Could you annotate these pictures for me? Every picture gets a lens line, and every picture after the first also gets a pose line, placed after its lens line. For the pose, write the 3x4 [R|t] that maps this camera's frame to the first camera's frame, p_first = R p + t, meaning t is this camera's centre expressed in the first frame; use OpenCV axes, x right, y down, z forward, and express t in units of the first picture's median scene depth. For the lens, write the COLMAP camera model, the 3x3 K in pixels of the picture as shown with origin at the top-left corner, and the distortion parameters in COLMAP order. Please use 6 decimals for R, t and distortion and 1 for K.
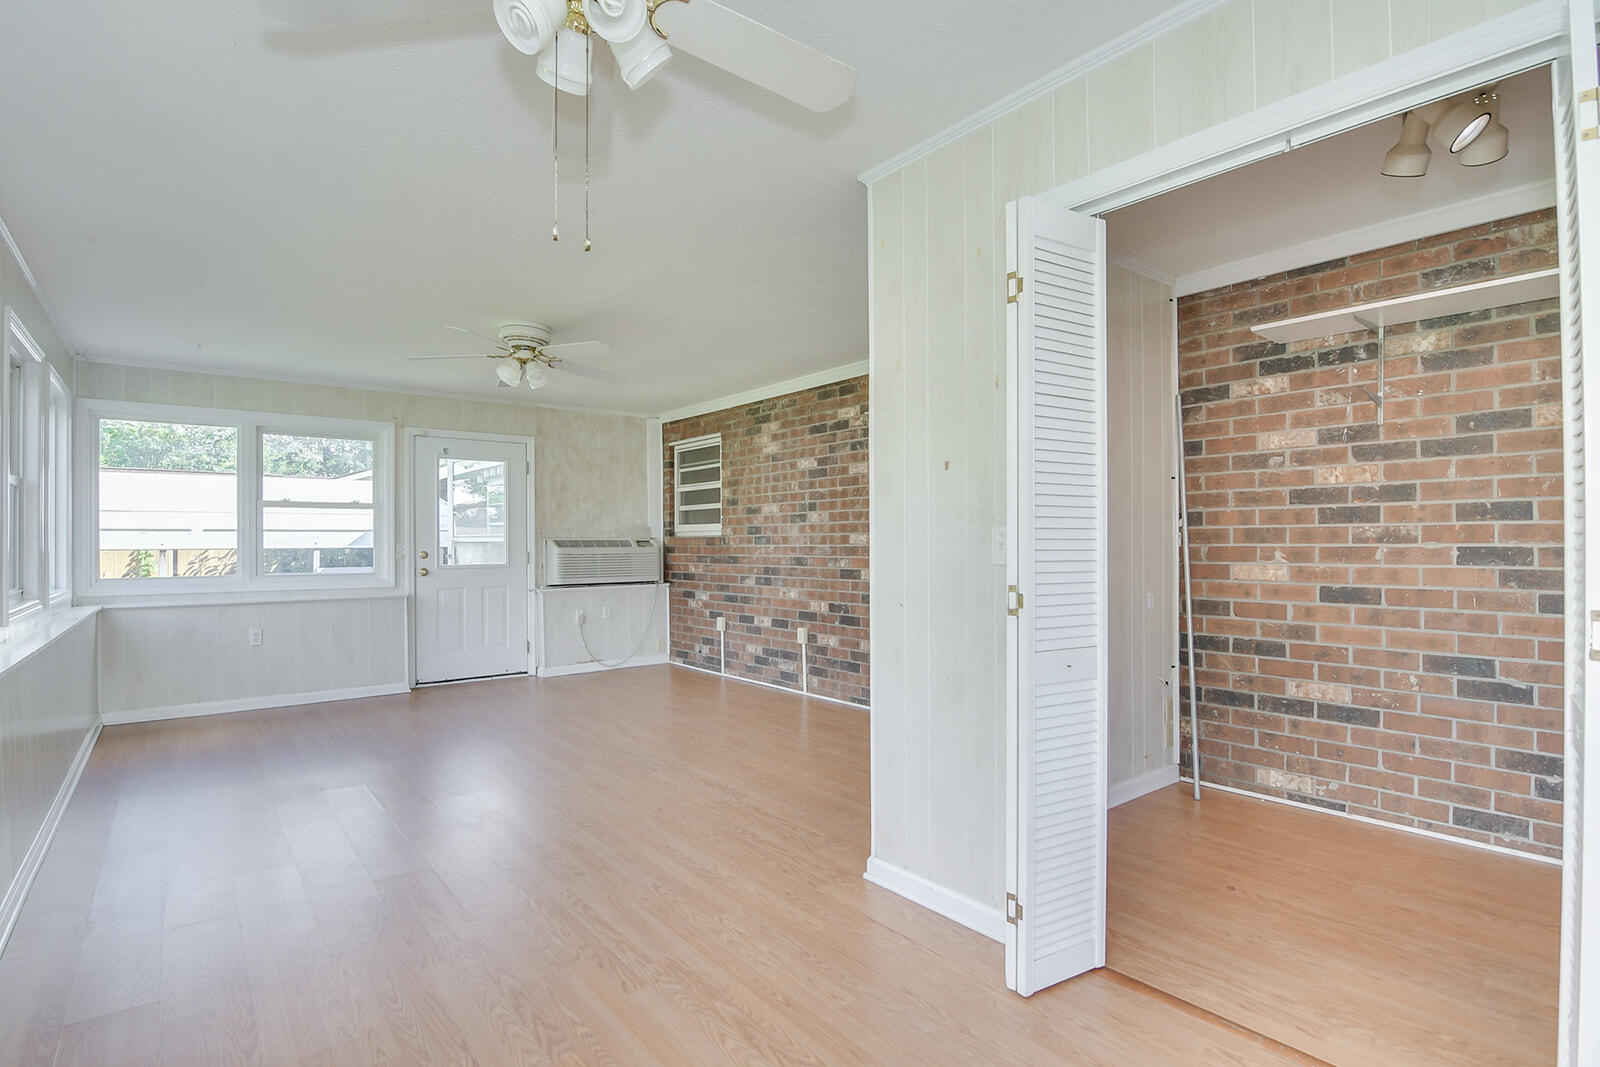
lens RADIAL K [[776.9, 0, 796.1], [0, 776.9, 536.1], [0, 0, 1]] dist [-0.004424, -0.008182]
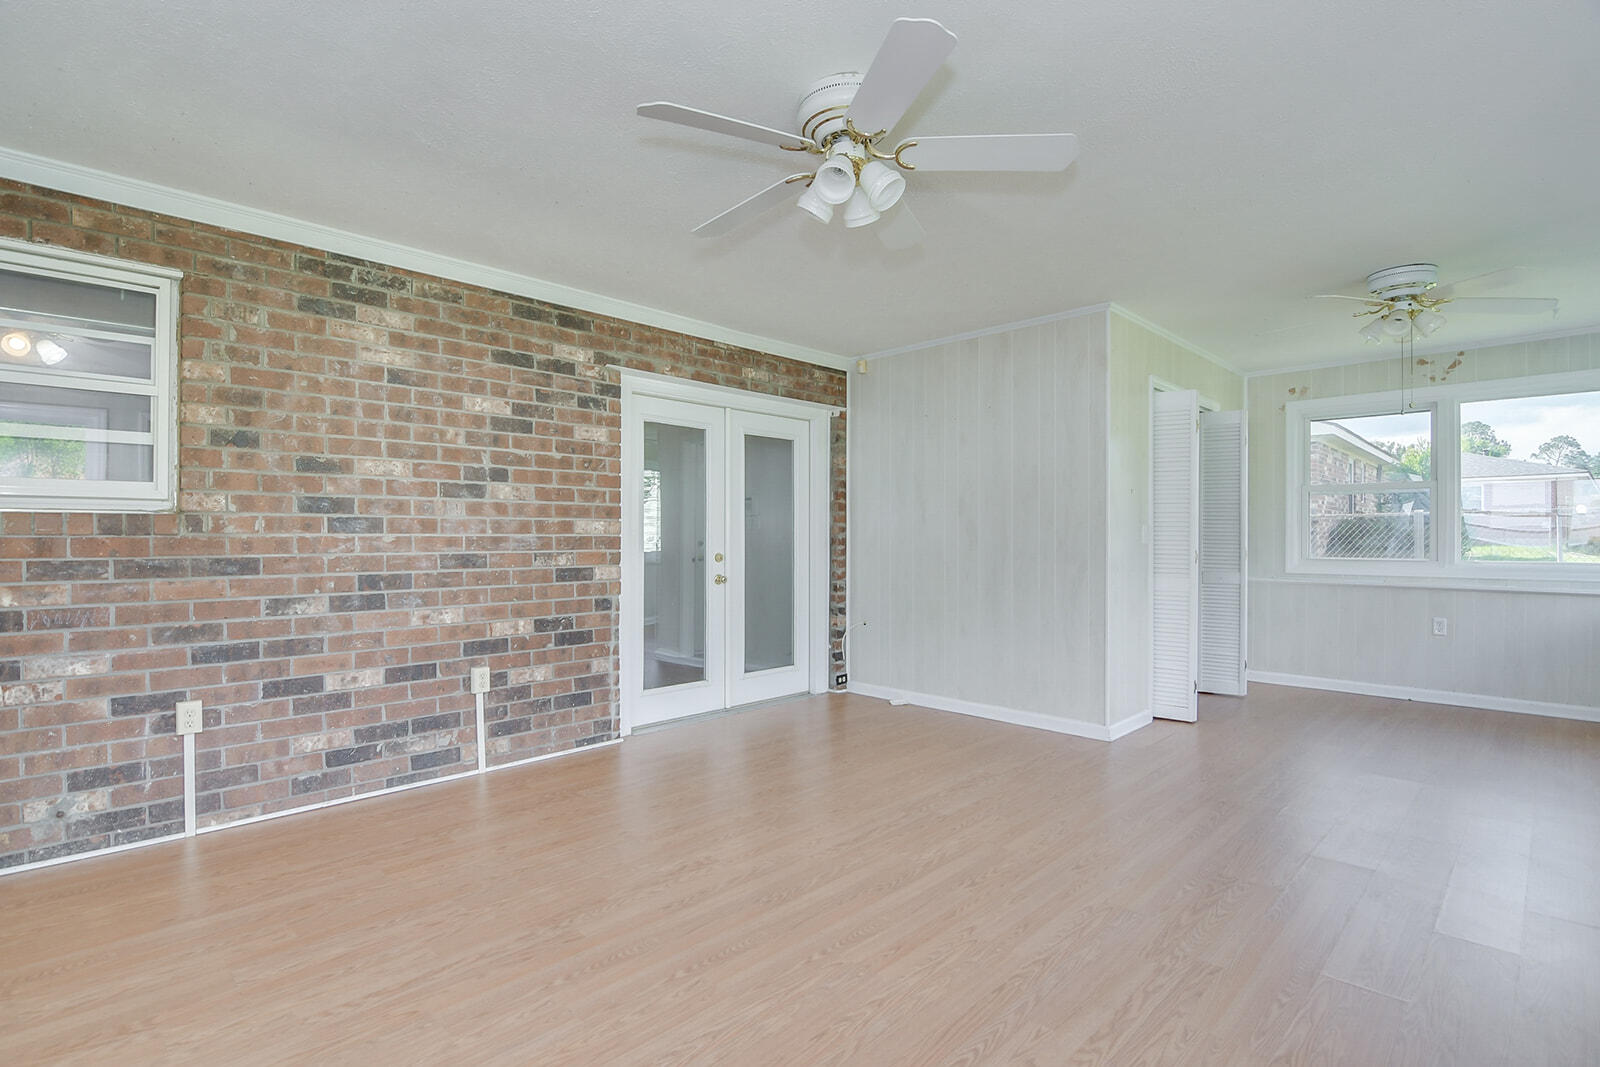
lens RADIAL K [[776.9, 0, 795.2], [0, 776.9, 534.6], [0, 0, 1]] dist [-0.004424, -0.008182]
pose [[-0.112677, 0.008733, 0.993593, -0.638840], [-0.006983, 0.999930, -0.009581, 0.015854], [-0.993607, -0.008018, -0.112608, 0.818776]]
